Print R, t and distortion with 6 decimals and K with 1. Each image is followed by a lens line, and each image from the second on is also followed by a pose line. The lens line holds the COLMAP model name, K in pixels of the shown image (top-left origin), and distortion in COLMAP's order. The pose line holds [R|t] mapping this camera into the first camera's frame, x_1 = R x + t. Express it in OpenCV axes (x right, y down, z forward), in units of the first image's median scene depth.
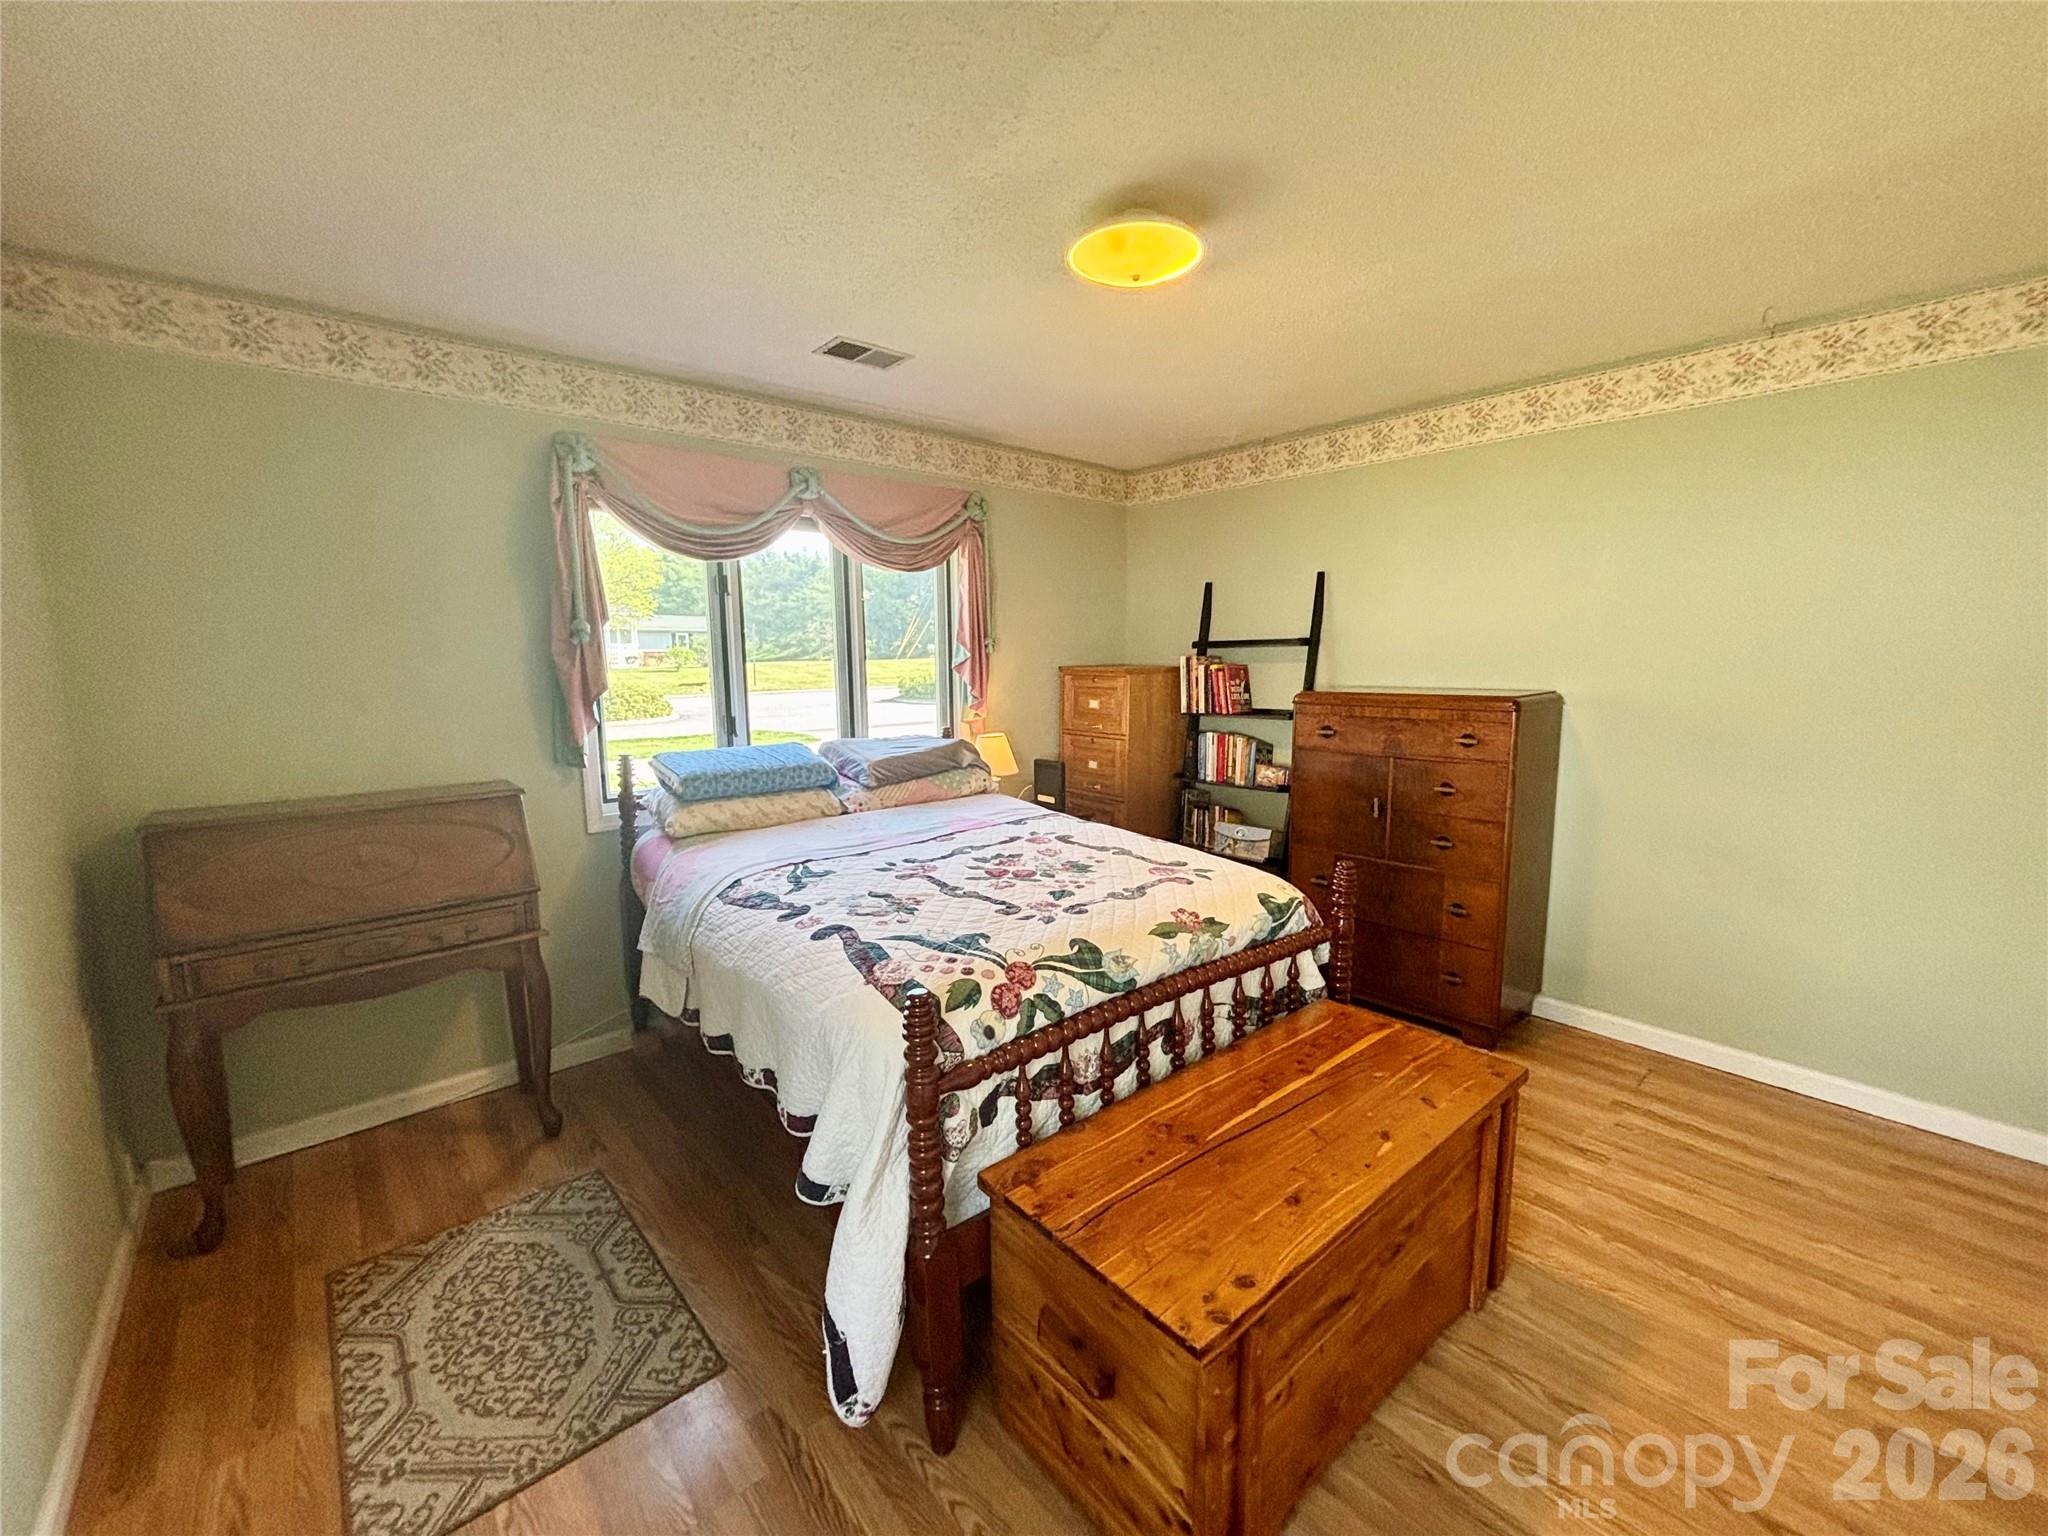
lens RADIAL K [[821.0, 0, 1023.8], [0, 821.0, 768.3], [0, 0, 1]] dist [0.005657, -0.000561]
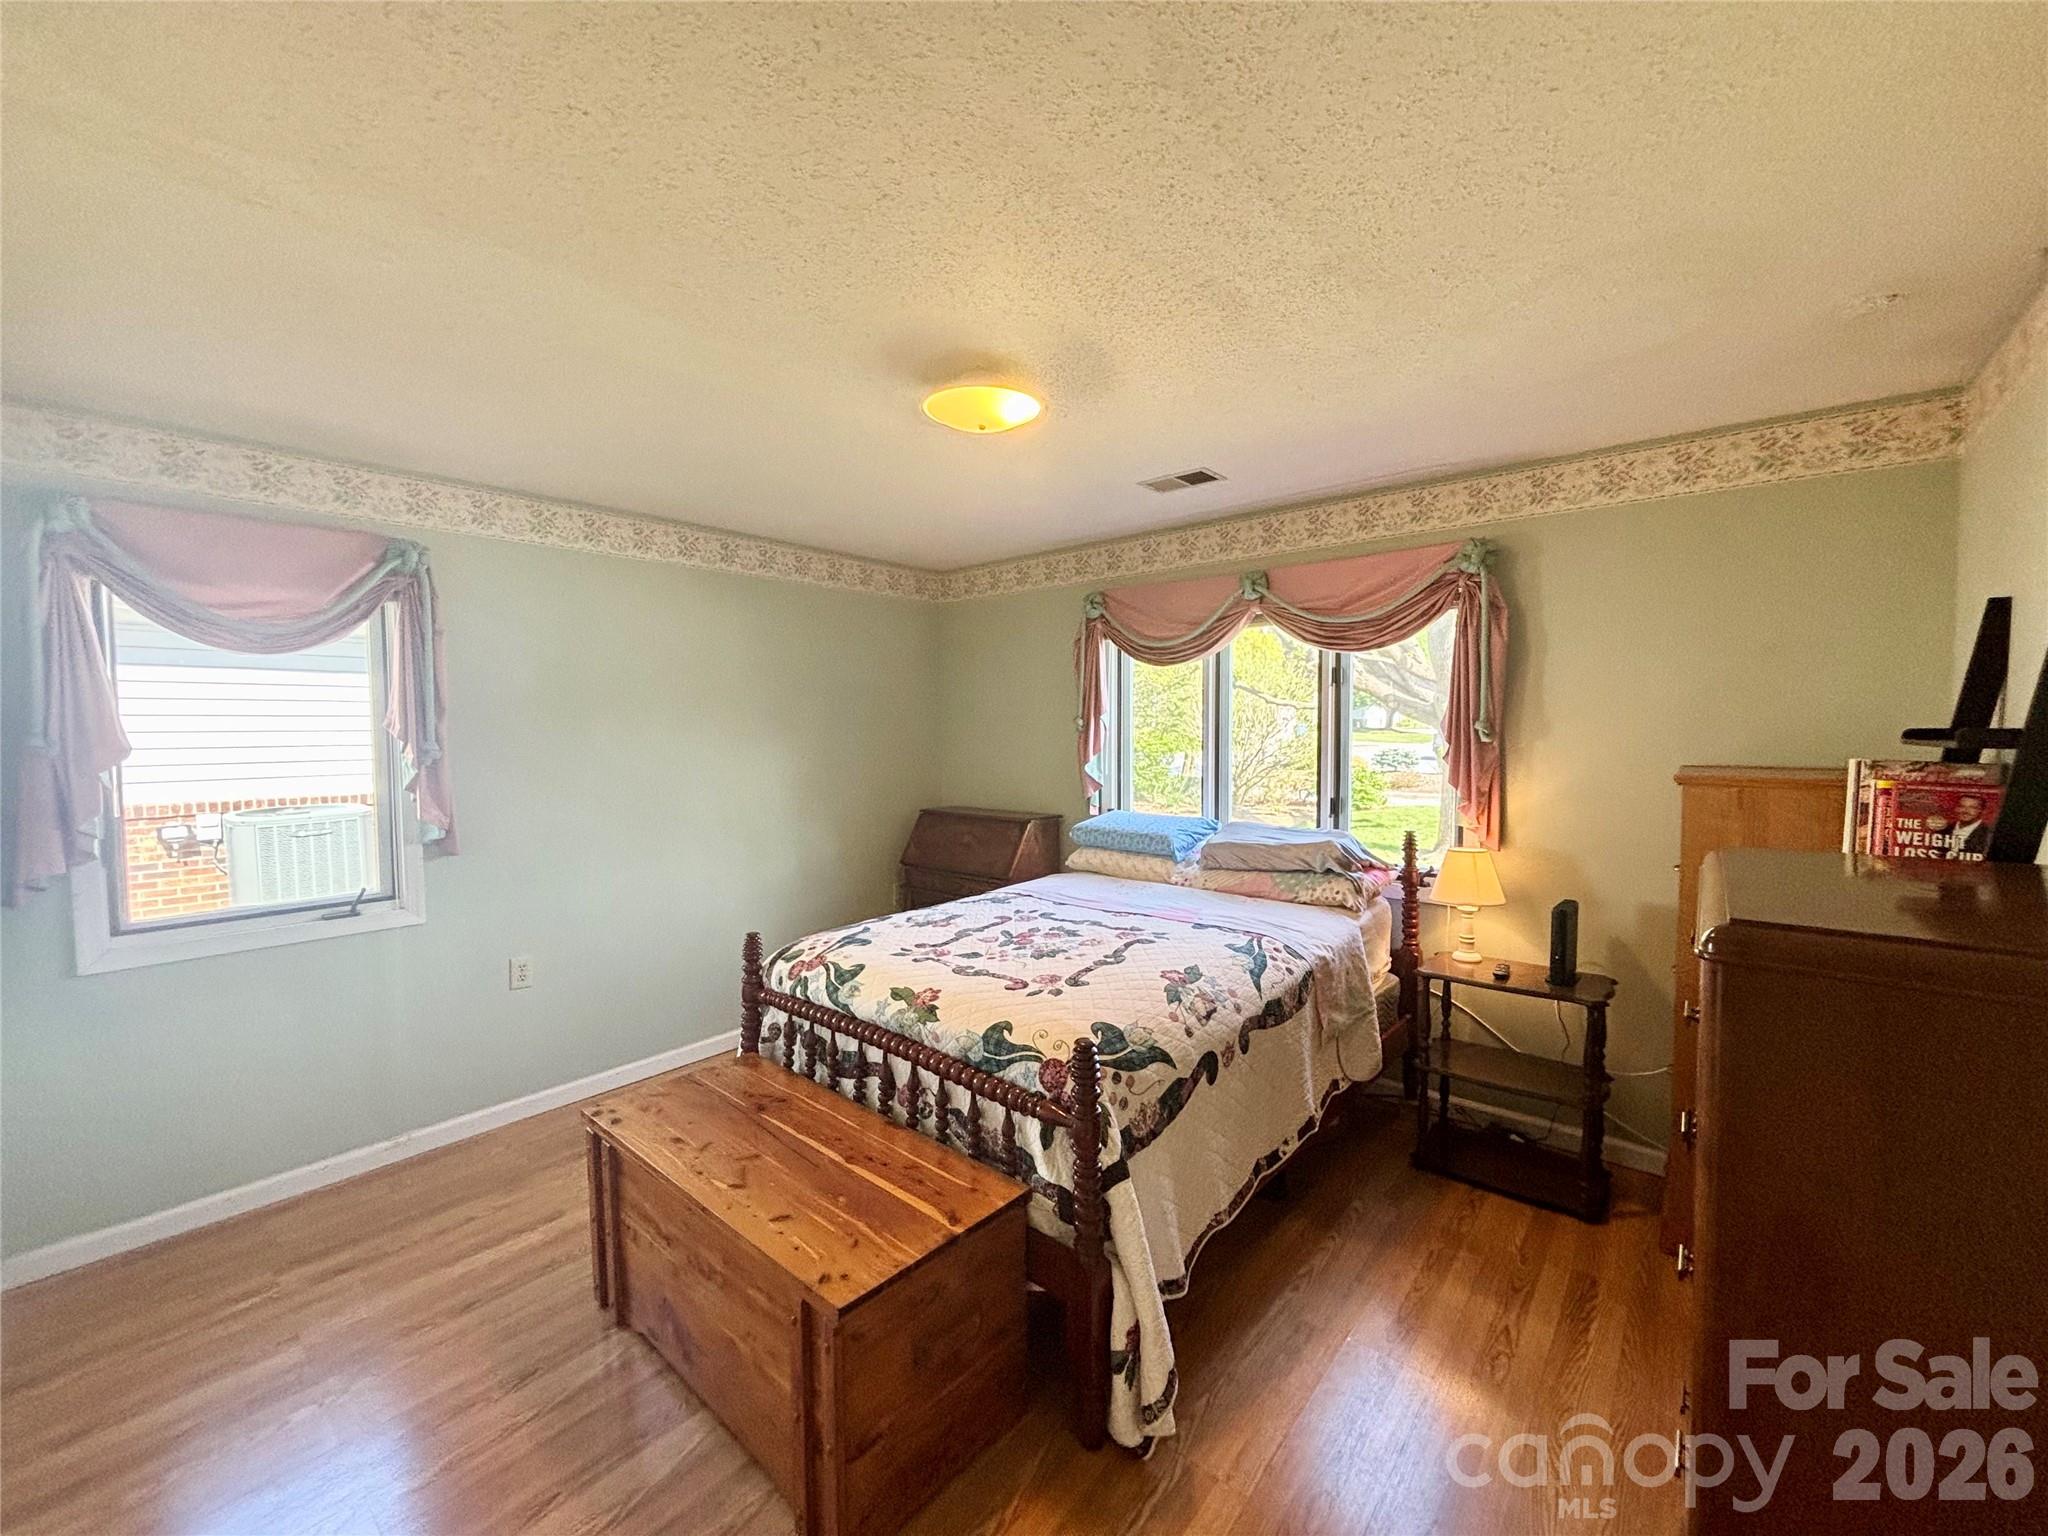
lens RADIAL K [[821.0, 0, 1023.3], [0, 821.0, 765.1], [0, 0, 1]] dist [0.005657, -0.000561]
pose [[0.147538, 0.055328, -0.987508, 1.233305], [-0.129614, 0.990905, 0.036154, -0.172582], [0.980527, 0.122661, 0.153368, 0.888204]]
